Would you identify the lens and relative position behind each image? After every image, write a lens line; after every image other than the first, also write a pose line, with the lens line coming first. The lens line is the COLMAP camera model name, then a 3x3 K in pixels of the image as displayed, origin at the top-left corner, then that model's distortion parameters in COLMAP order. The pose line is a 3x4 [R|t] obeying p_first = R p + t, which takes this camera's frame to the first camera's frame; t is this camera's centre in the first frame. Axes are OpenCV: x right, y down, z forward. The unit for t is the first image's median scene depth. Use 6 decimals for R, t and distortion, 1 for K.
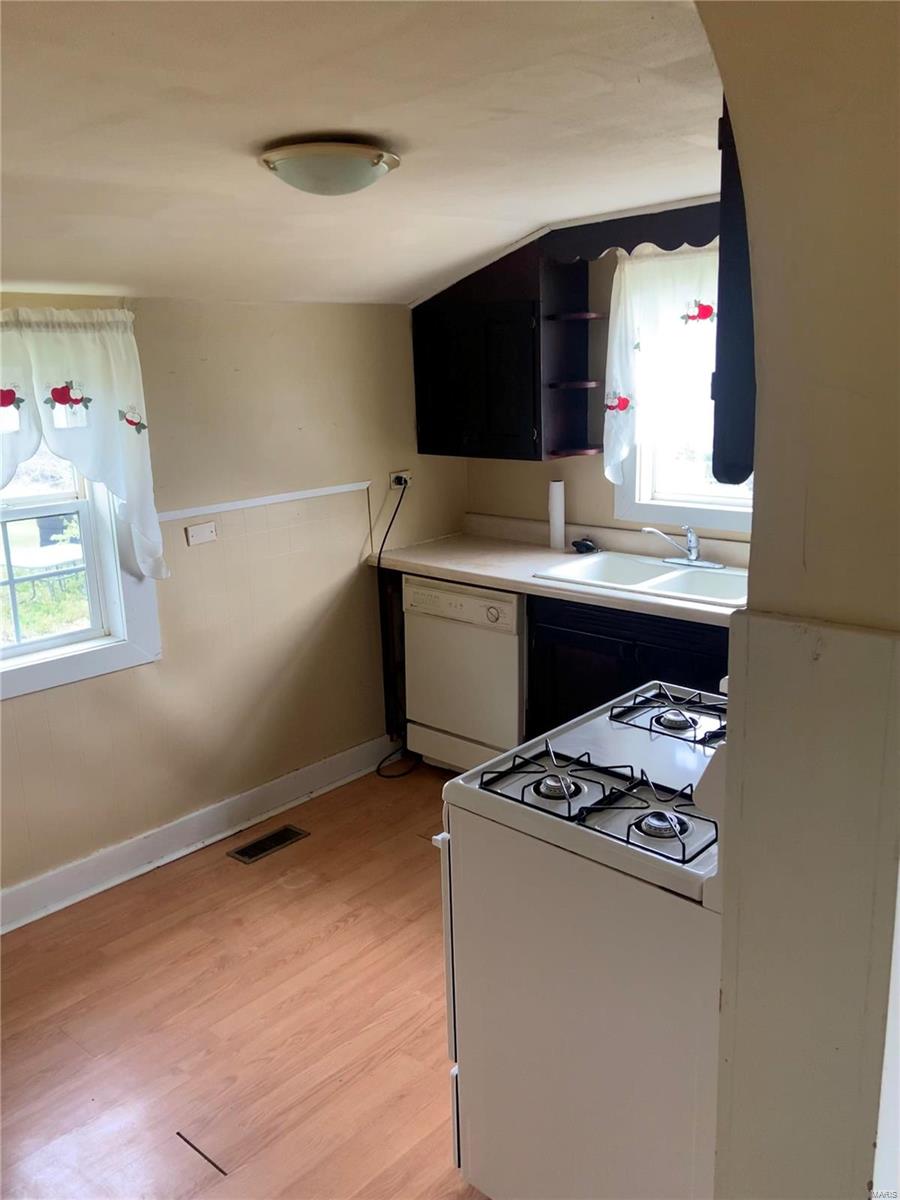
lens RADIAL K [[992.8, 0, 455.5], [0, 992.8, 599.5], [0, 0, 1]] dist [0.123272, -0.201439]
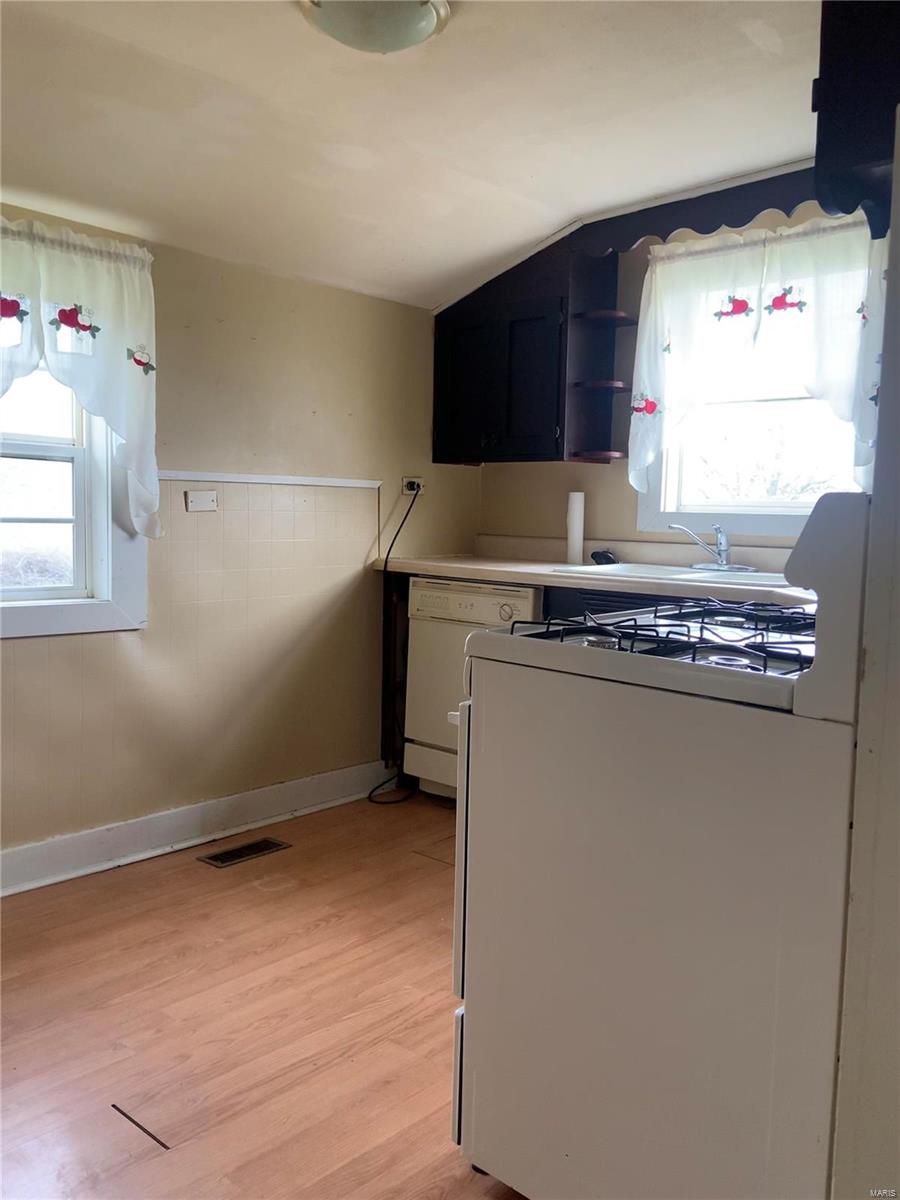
lens RADIAL K [[992.8, 0, 455.5], [0, 992.8, 599.5], [0, 0, 1]] dist [0.123272, -0.201439]
pose [[0.998588, 0.052968, 0.004116, -0.015040], [-0.051742, 0.987200, -0.150858, 0.152581], [-0.012053, 0.150432, 0.988547, 0.082243]]
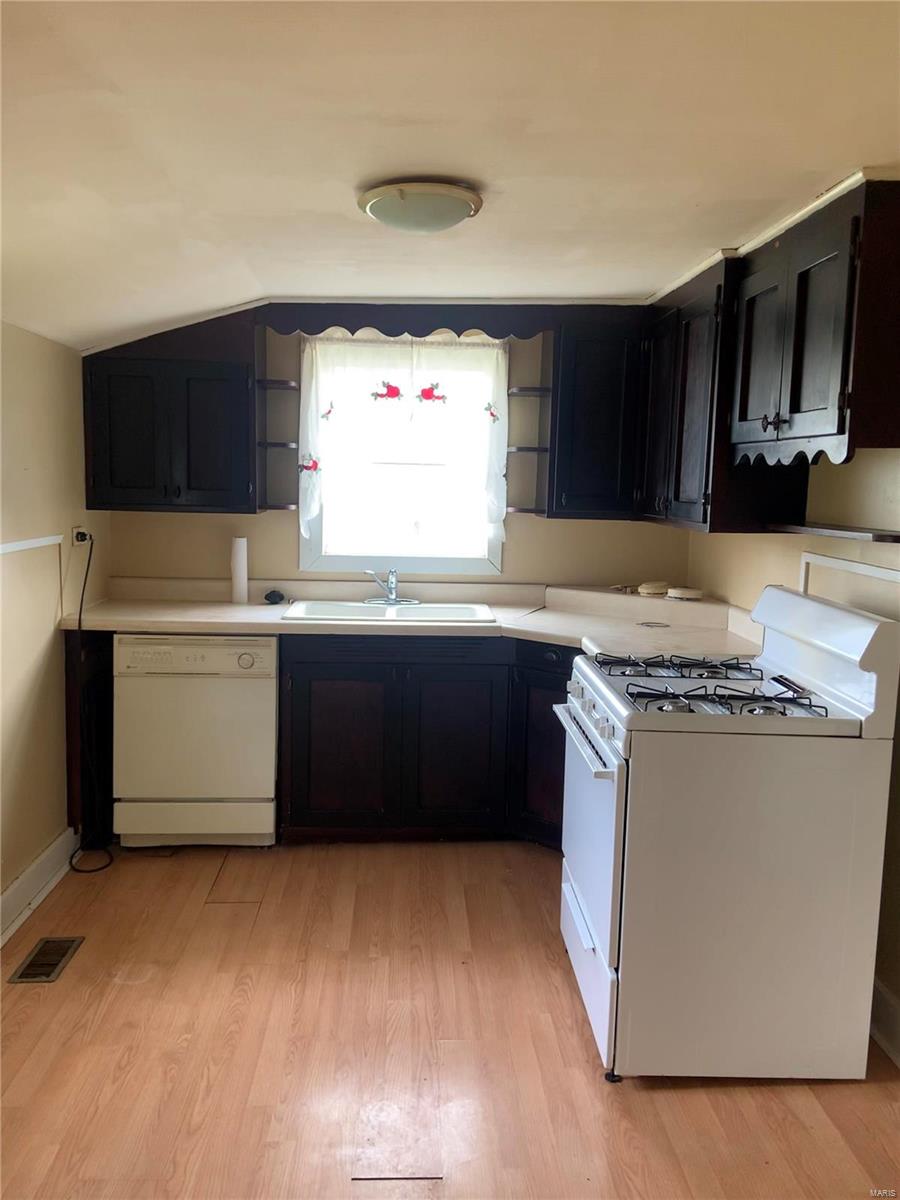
lens RADIAL K [[992.8, 0, 455.5], [0, 992.8, 599.5], [0, 0, 1]] dist [0.123272, -0.201439]
pose [[0.700961, -0.037912, 0.712191, -0.554619], [0.127571, 0.989146, -0.072905, 0.056416], [-0.701697, 0.141958, 0.698190, 0.145876]]
